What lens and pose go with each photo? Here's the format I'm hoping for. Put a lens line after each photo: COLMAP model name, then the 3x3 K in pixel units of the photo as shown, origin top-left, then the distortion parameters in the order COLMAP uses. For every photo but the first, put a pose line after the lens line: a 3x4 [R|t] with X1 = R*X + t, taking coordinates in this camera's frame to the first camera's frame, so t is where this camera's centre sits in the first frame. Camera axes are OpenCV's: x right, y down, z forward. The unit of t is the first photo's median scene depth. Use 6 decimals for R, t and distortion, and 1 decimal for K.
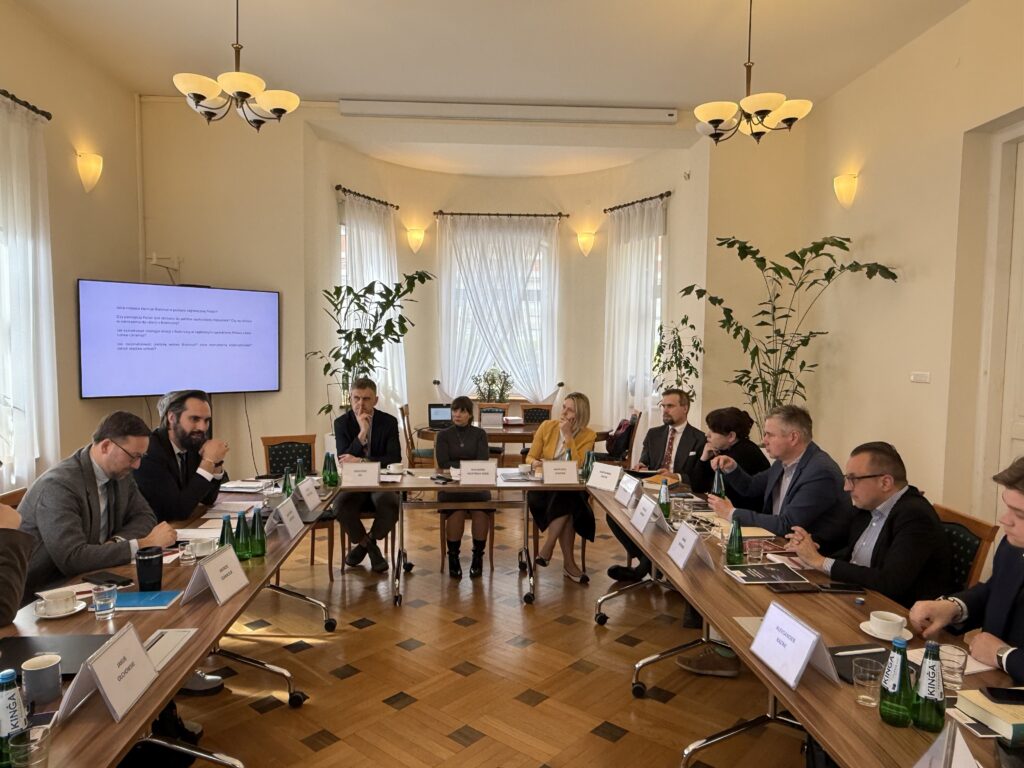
lens RADIAL K [[691.6, 0, 510.4], [0, 691.6, 386.5], [0, 0, 1]] dist [-0.010749, 0.011813]
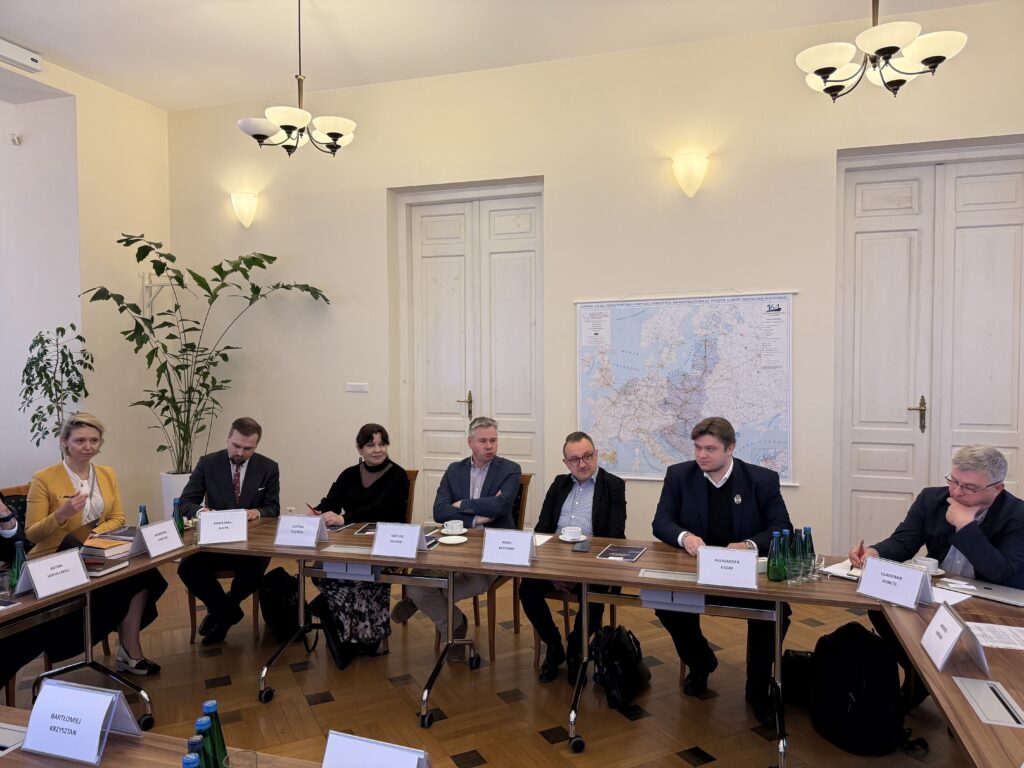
lens RADIAL K [[723.4, 0, 493.0], [0, 723.4, 385.9], [0, 0, 1]] dist [0.050230, -0.061889]
pose [[0.377439, -0.044161, 0.924981, -0.350141], [0.054547, 0.998188, 0.025398, -0.027851], [-0.924426, 0.040868, 0.379164, 0.250233]]
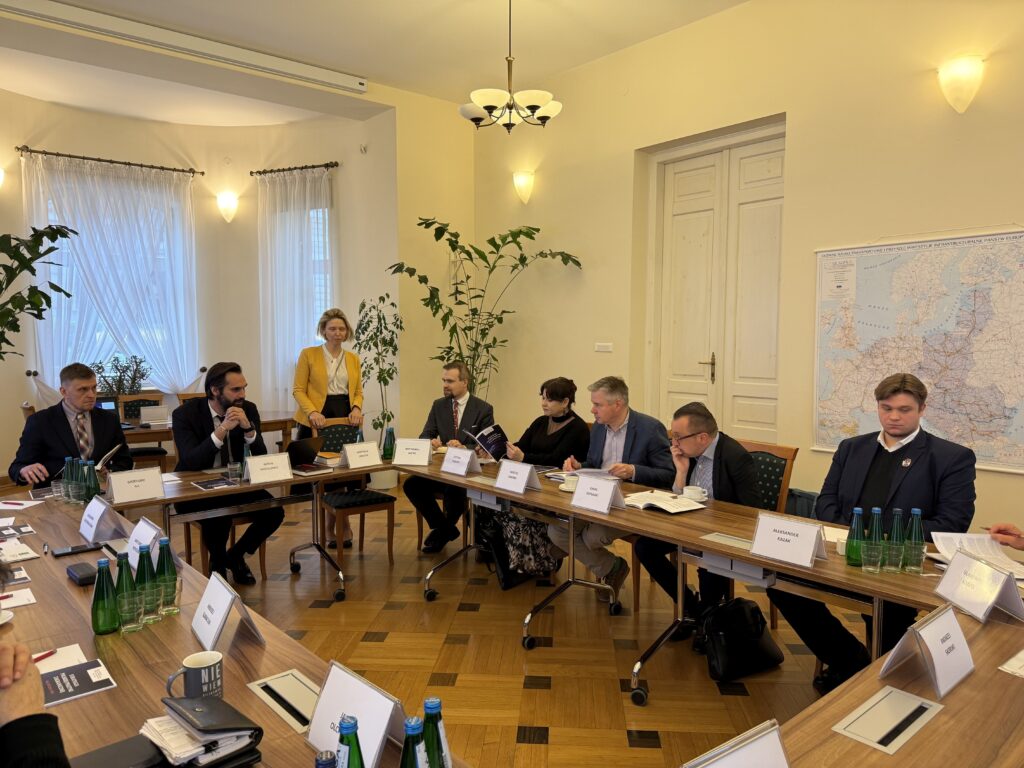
lens RADIAL K [[723.4, 0, 505.6], [0, 723.4, 385.7], [0, 0, 1]] dist [0.050230, -0.061889]
pose [[0.807260, -0.051206, 0.587970, -0.233552], [0.038564, 0.998677, 0.034026, 0.001073], [-0.588934, -0.004793, 0.808167, 0.058808]]
